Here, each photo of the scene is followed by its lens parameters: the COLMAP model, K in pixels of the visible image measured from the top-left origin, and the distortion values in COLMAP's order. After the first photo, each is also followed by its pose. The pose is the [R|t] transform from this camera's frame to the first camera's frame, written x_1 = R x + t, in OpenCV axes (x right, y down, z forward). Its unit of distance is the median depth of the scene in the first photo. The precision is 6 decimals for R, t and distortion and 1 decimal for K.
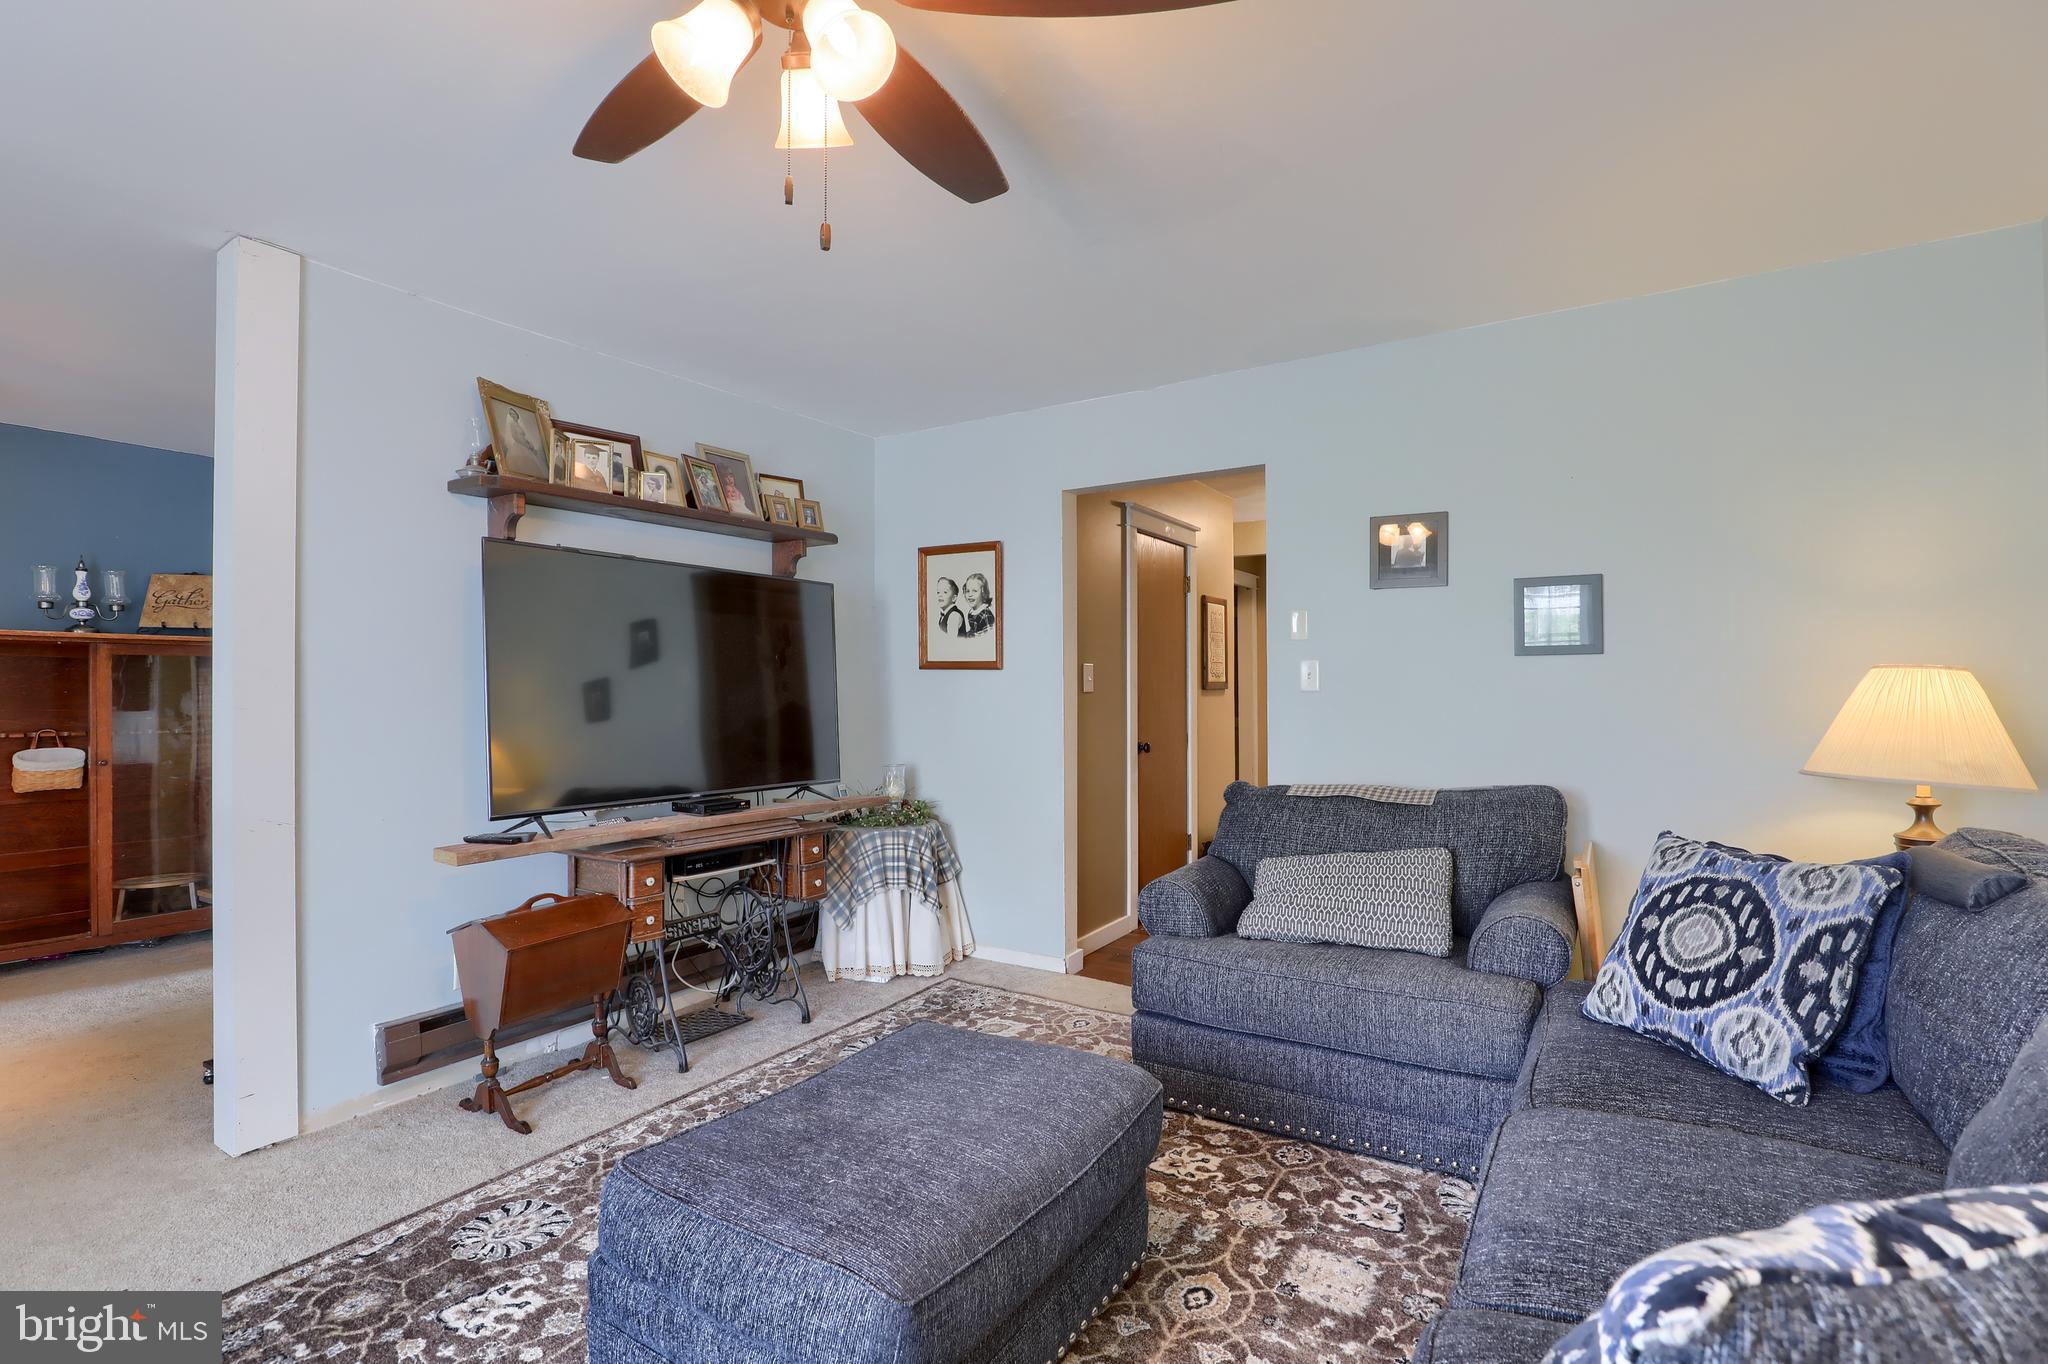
lens RADIAL K [[969.8, 0, 1003.8], [0, 969.8, 683.9], [0, 0, 1]] dist [-0.007099, 0.001623]
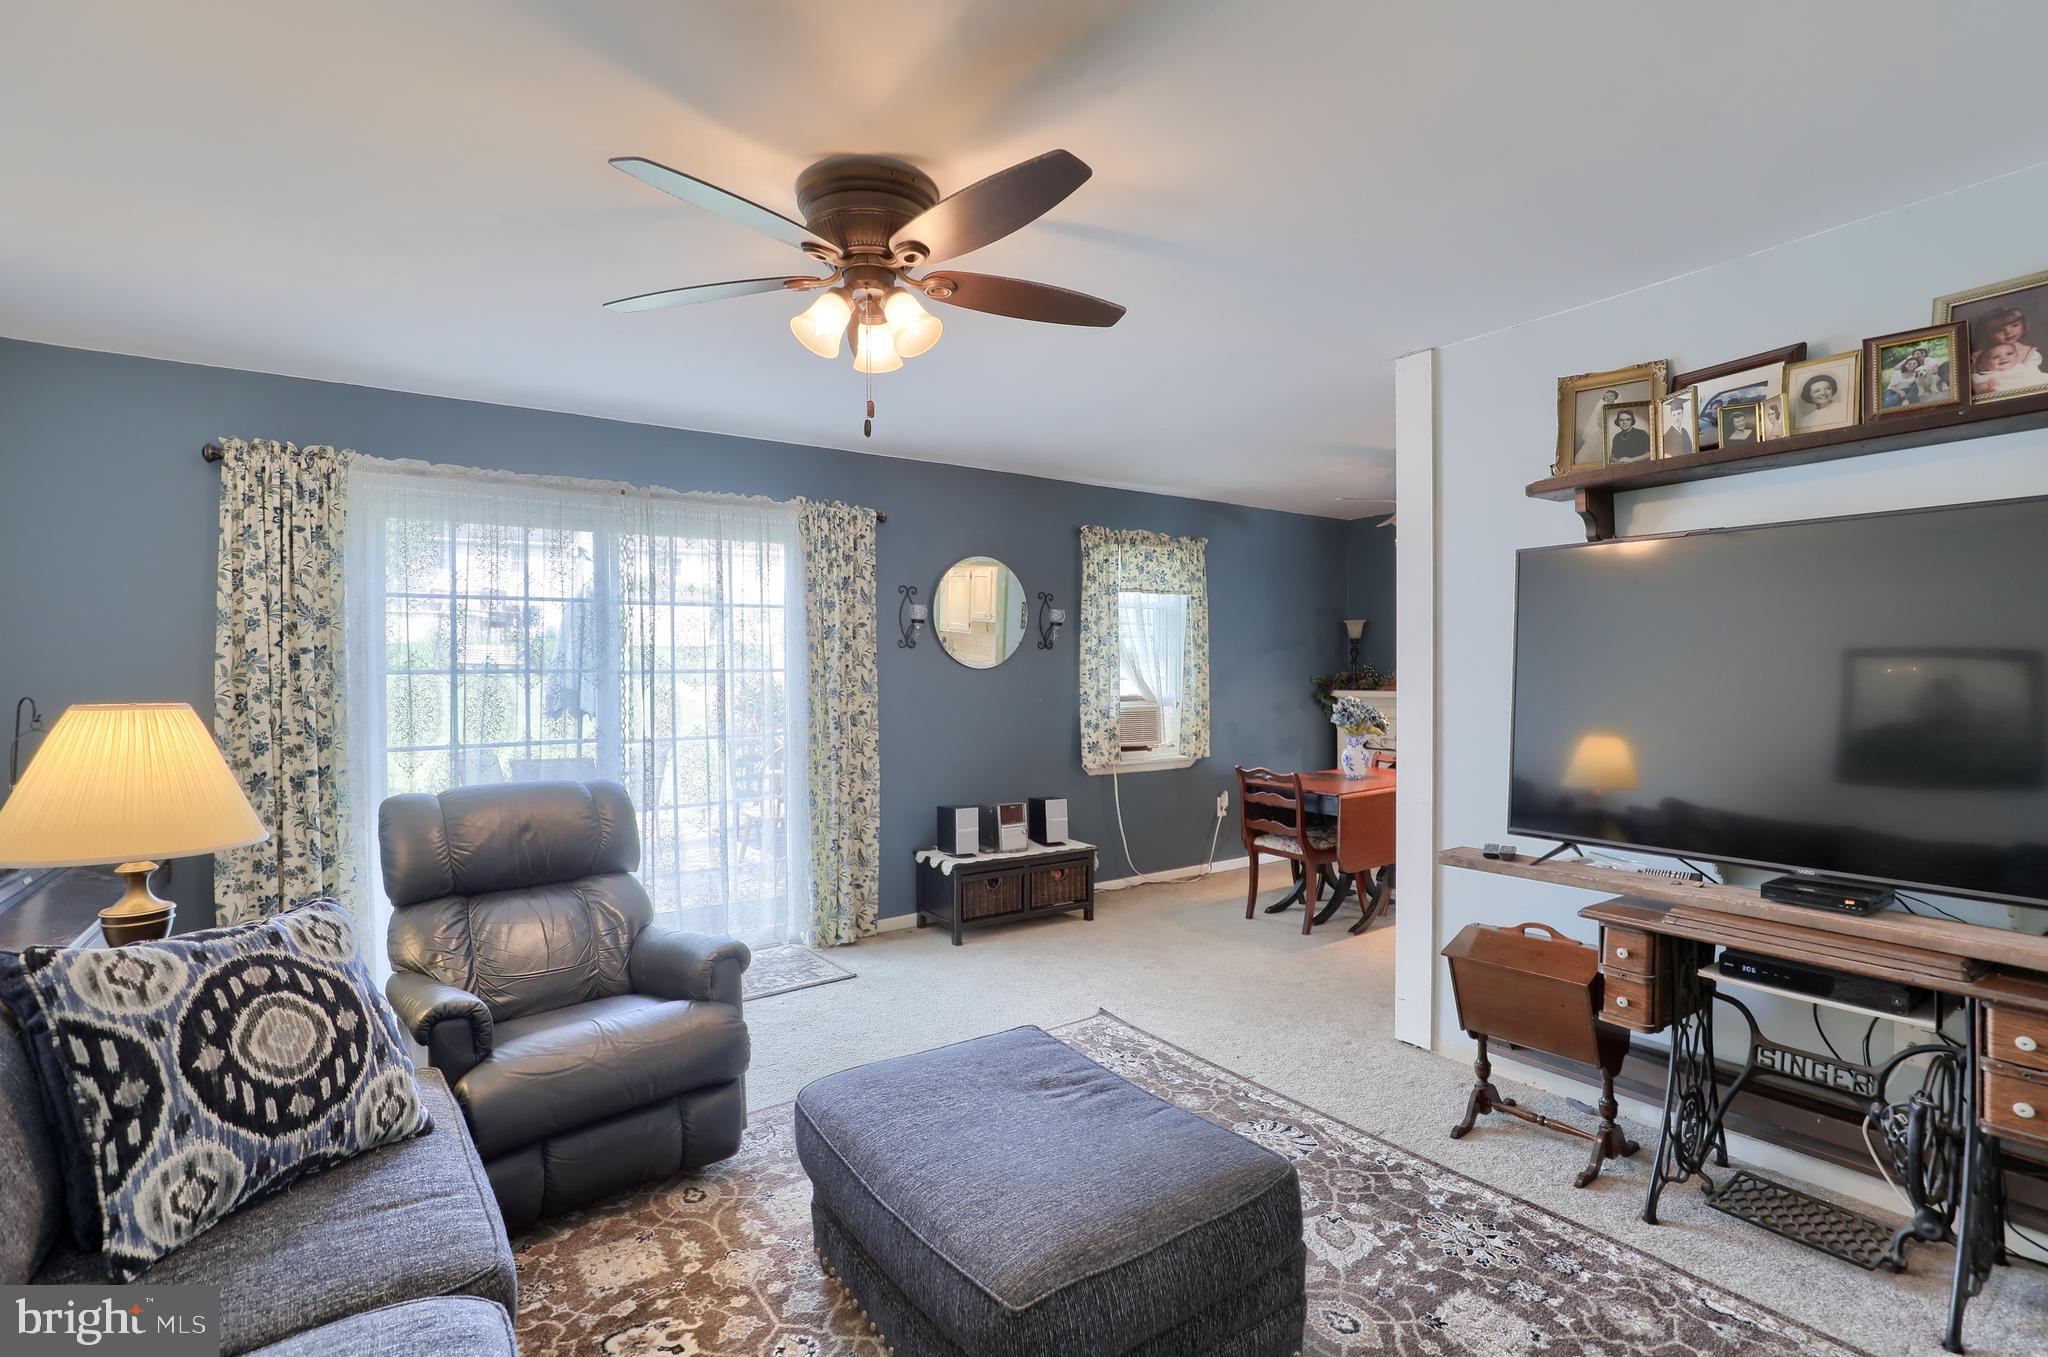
lens RADIAL K [[969.8, 0, 1022.9], [0, 969.8, 669.6], [0, 0, 1]] dist [-0.007099, 0.001623]
pose [[-0.379108, 0.009160, -0.925307, 0.809794], [0.019860, 0.999801, 0.001760, -0.056532], [0.925139, -0.017710, -0.379214, 1.259521]]
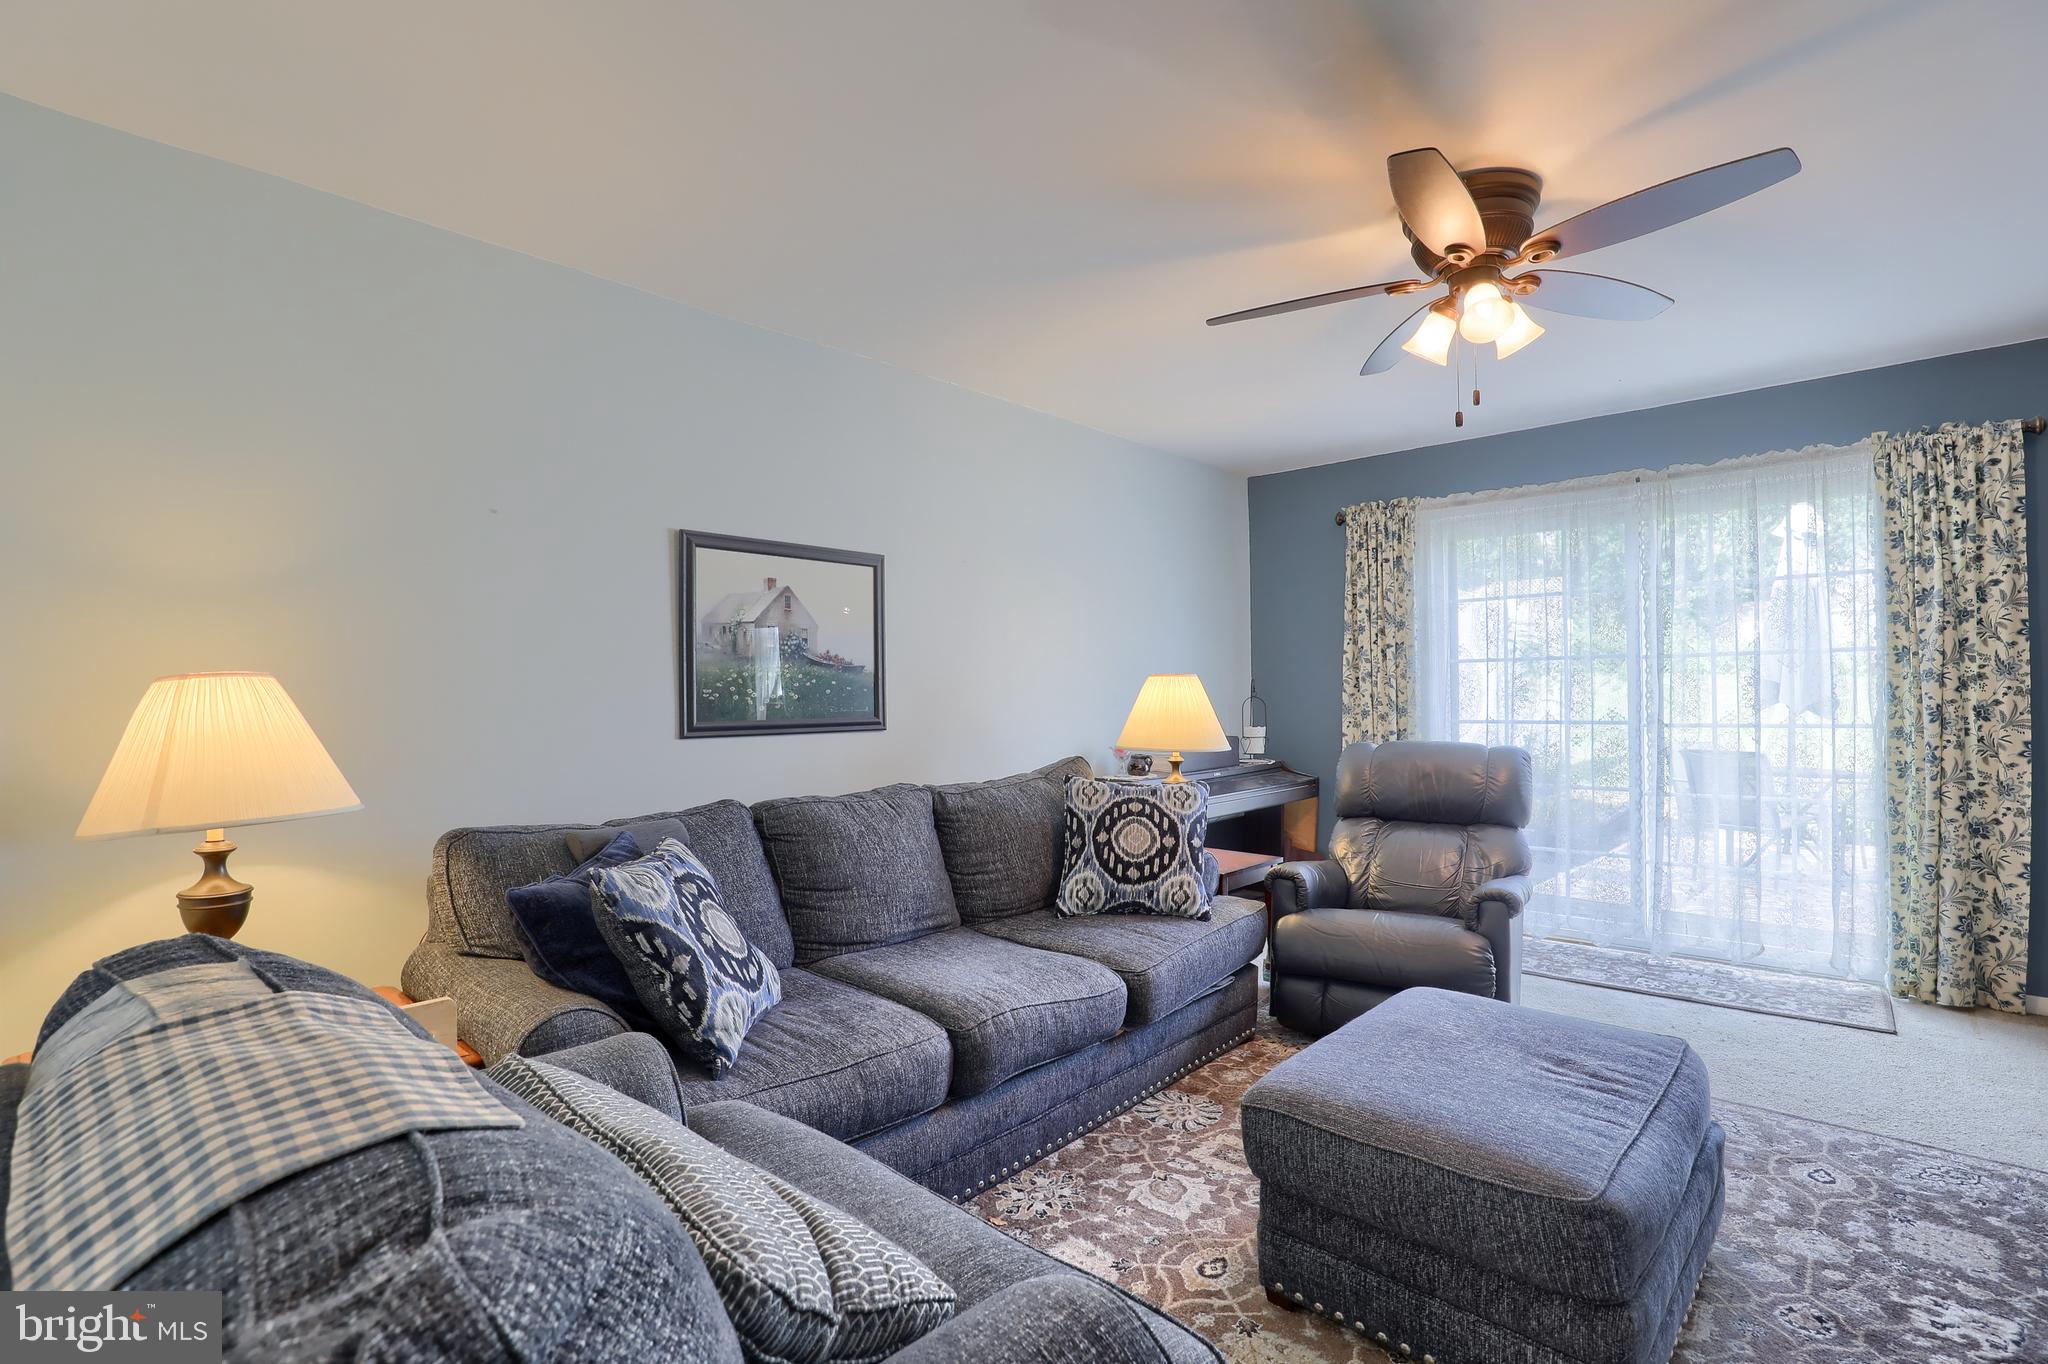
lens RADIAL K [[969.8, 0, 1025.9], [0, 969.8, 678.6], [0, 0, 1]] dist [-0.007099, 0.001623]
pose [[-0.984572, 0.020280, 0.173801, 0.193329], [0.015844, 0.999513, -0.026875, 0.018839], [-0.174262, -0.023706, -0.984414, 1.970703]]
